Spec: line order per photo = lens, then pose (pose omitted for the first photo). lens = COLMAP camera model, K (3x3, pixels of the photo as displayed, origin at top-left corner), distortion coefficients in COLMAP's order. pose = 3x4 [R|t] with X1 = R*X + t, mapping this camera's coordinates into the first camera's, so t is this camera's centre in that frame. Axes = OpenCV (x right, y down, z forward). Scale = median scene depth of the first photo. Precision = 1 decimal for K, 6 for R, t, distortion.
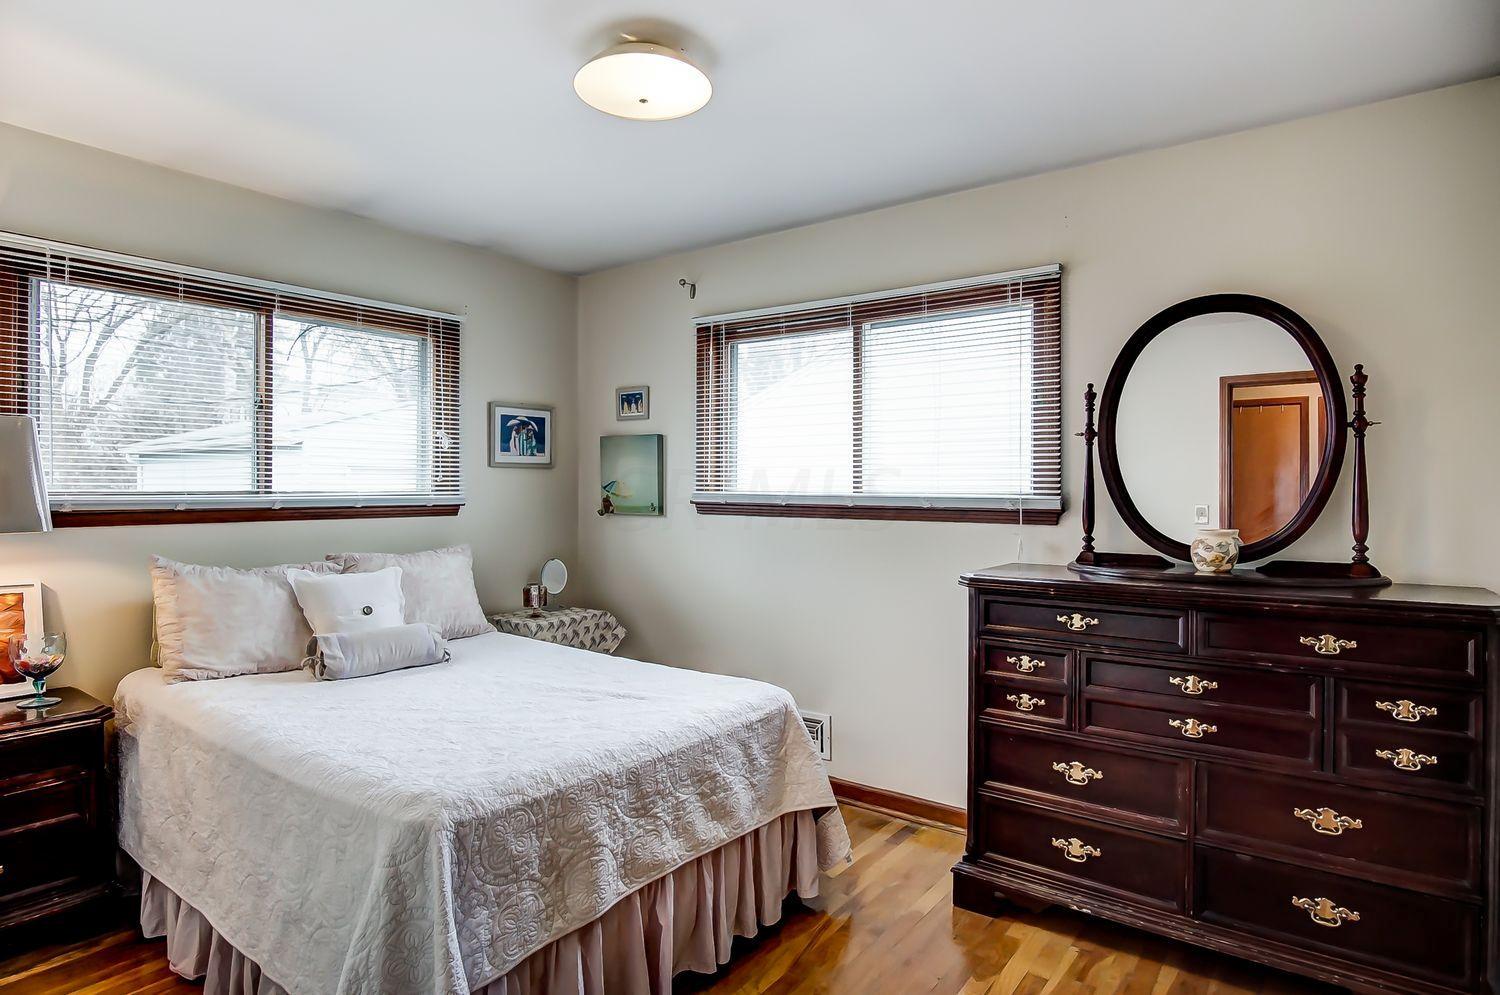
lens RADIAL K [[832.6, 0, 747.4], [0, 832.6, 484.1], [0, 0, 1]] dist [0.002797, 0.000576]
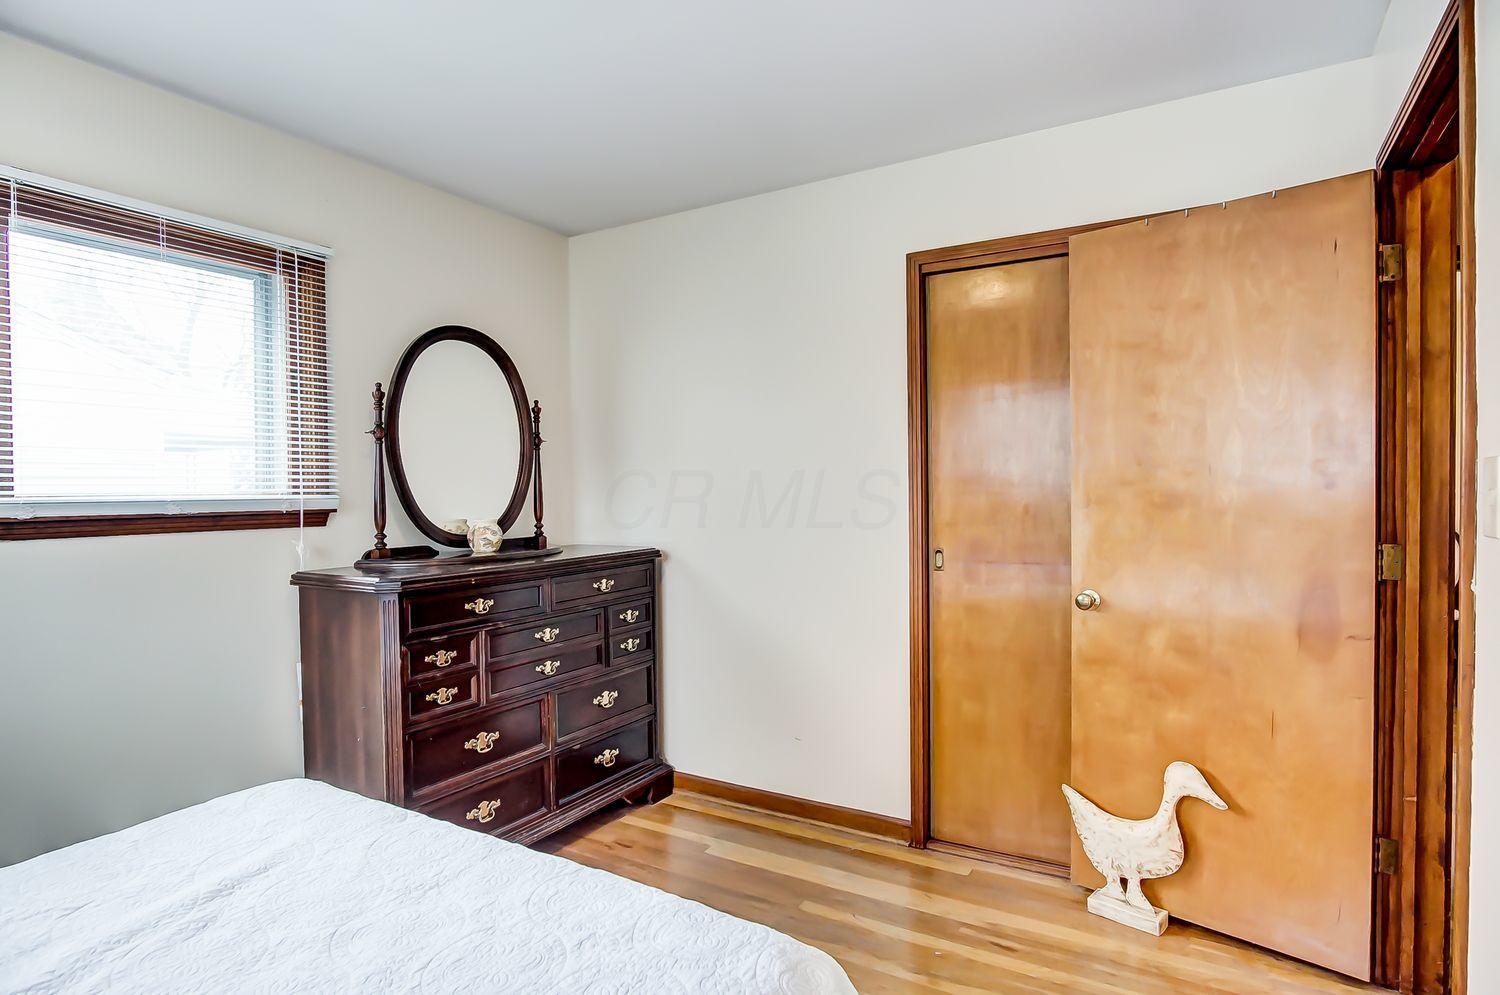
lens RADIAL K [[811.0, 0, 750.0], [0, 811.0, 497.5], [0, 0, 1]] dist [-0.020982, -0.000203]
pose [[-0.080925, -0.010193, 0.996668, -0.691188], [0.012456, 0.999859, 0.011237, 0.015114], [-0.996642, 0.013324, -0.080787, 0.725144]]
